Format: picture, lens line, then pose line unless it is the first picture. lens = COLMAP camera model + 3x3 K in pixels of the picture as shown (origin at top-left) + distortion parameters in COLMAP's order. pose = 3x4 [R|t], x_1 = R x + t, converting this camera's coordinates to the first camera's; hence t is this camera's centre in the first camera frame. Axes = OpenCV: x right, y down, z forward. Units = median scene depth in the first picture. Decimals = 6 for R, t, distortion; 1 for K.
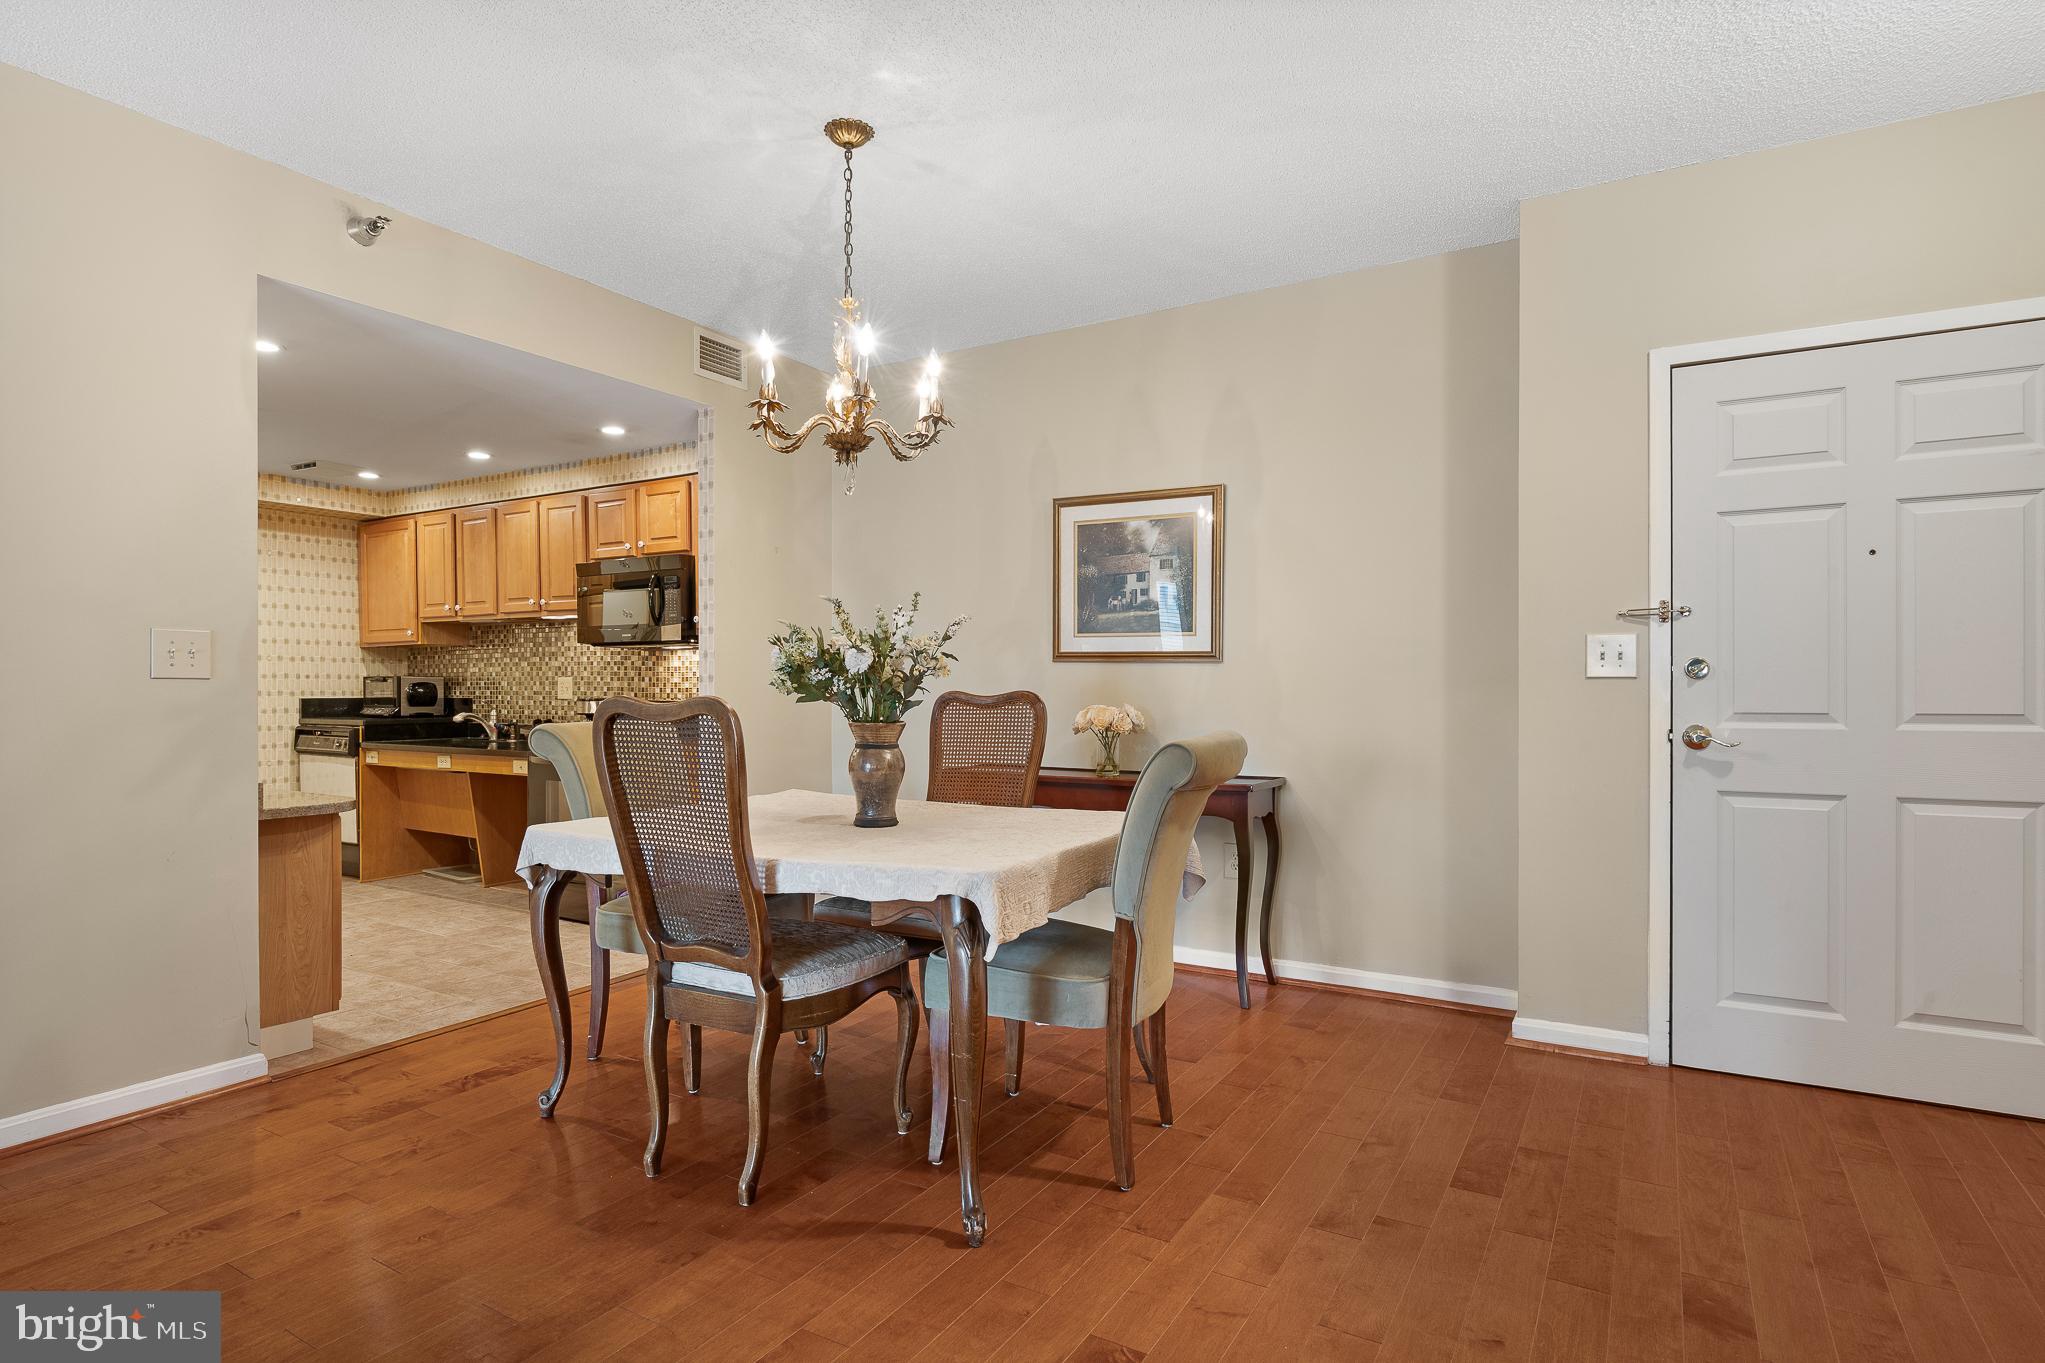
lens RADIAL K [[1053.0, 0, 1015.3], [0, 1053.0, 698.2], [0, 0, 1]] dist [-0.004118, -0.001309]
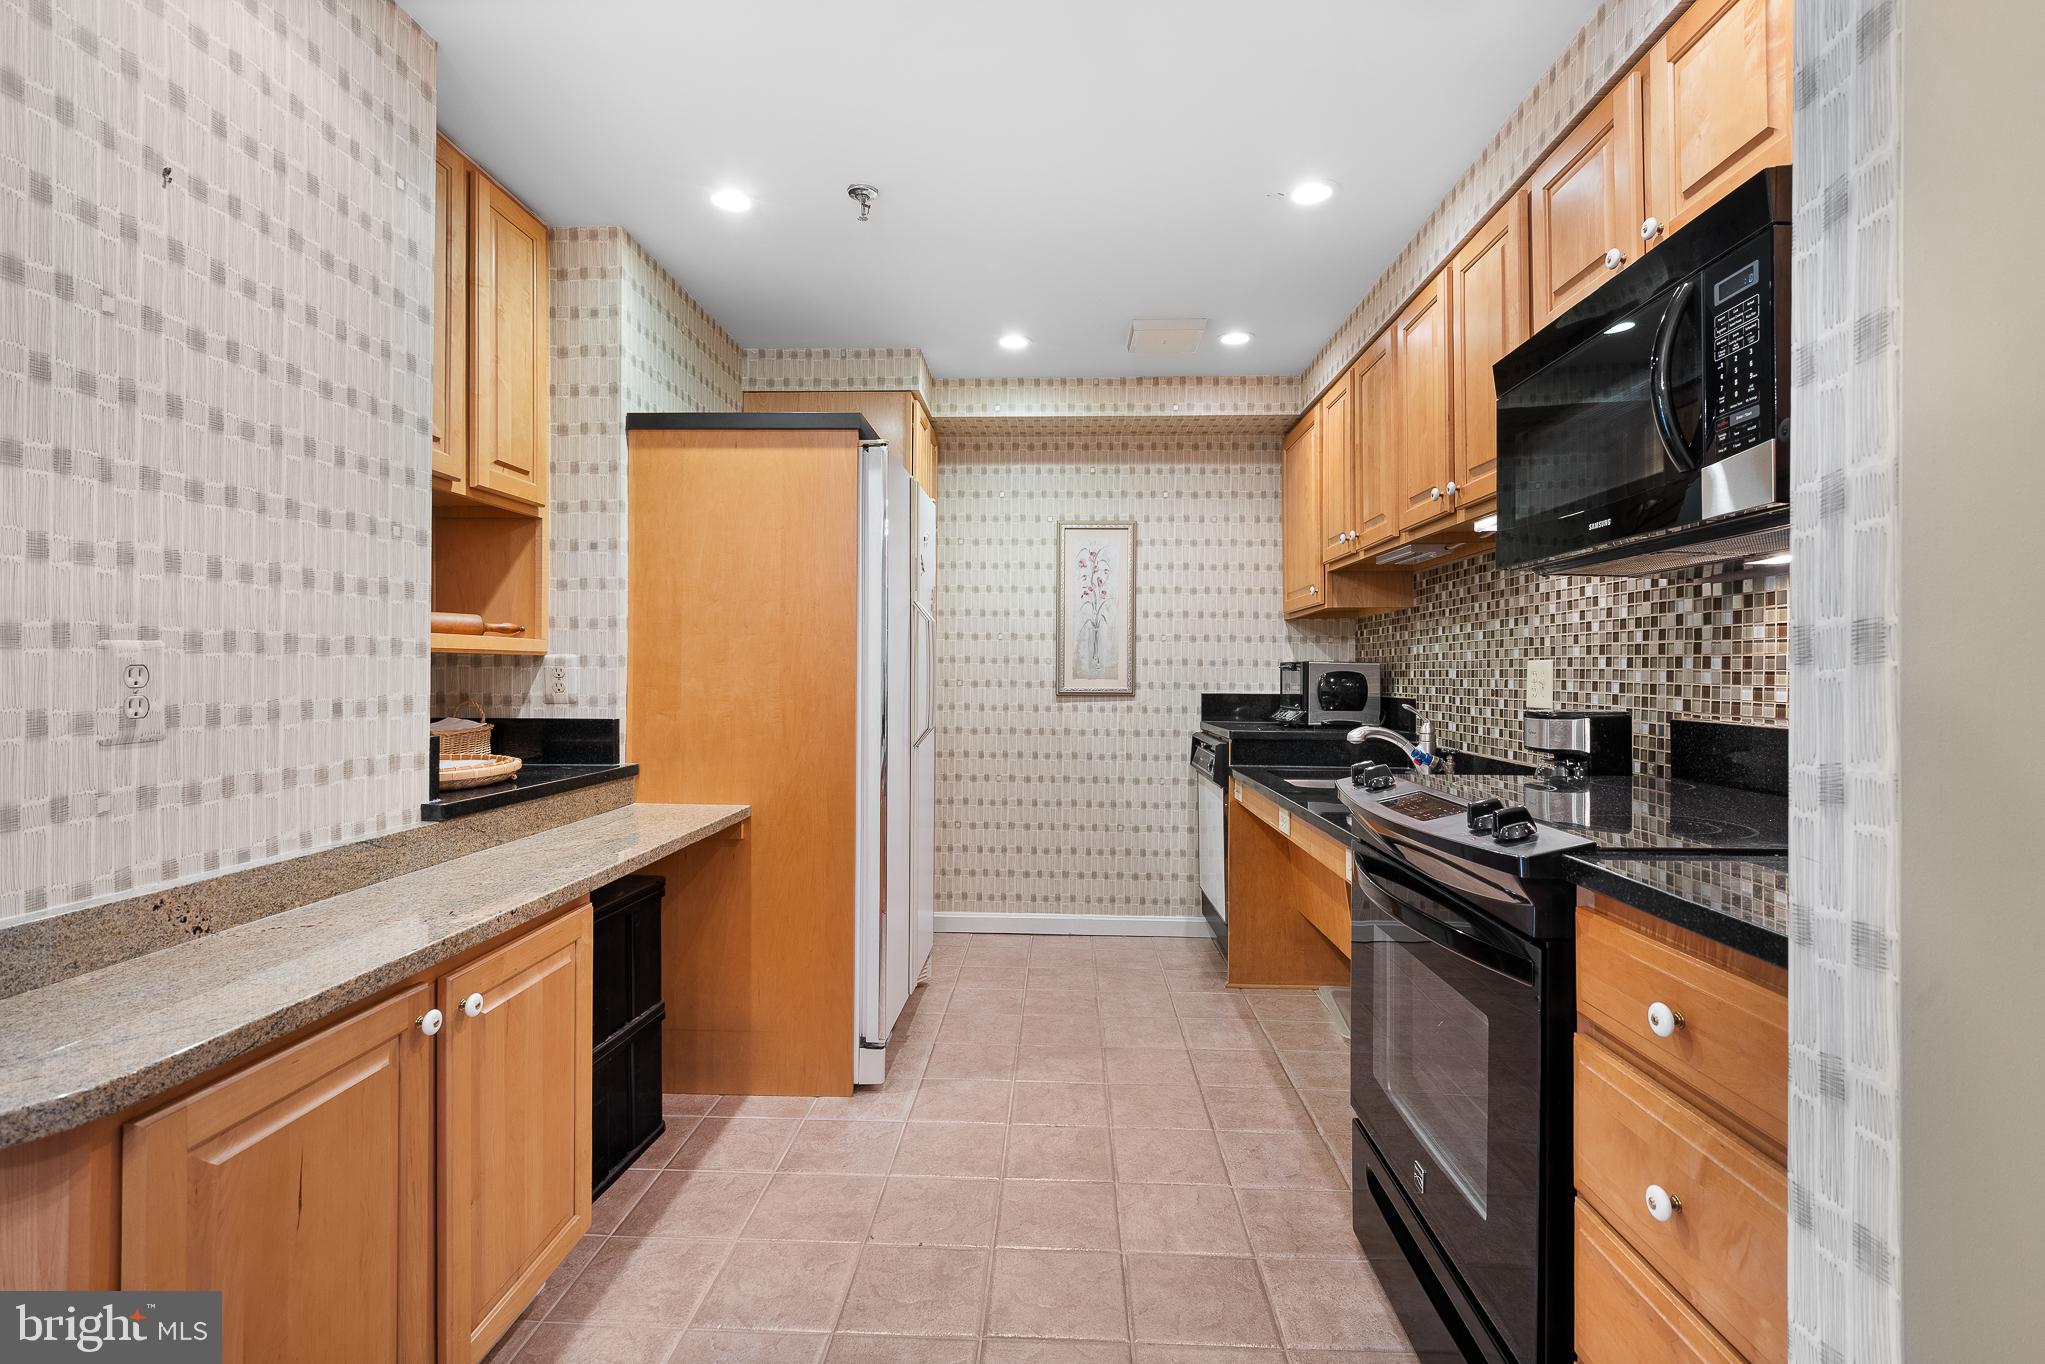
lens RADIAL K [[972.9, 0, 1025.6], [0, 972.9, 671.5], [0, 0, 1]] dist [0.020921, -0.009834]
pose [[0.475099, 0.001287, -0.879931, -0.158915], [-0.017782, 0.999809, -0.008138, -0.007453], [0.879753, 0.019513, 0.475031, 0.597213]]
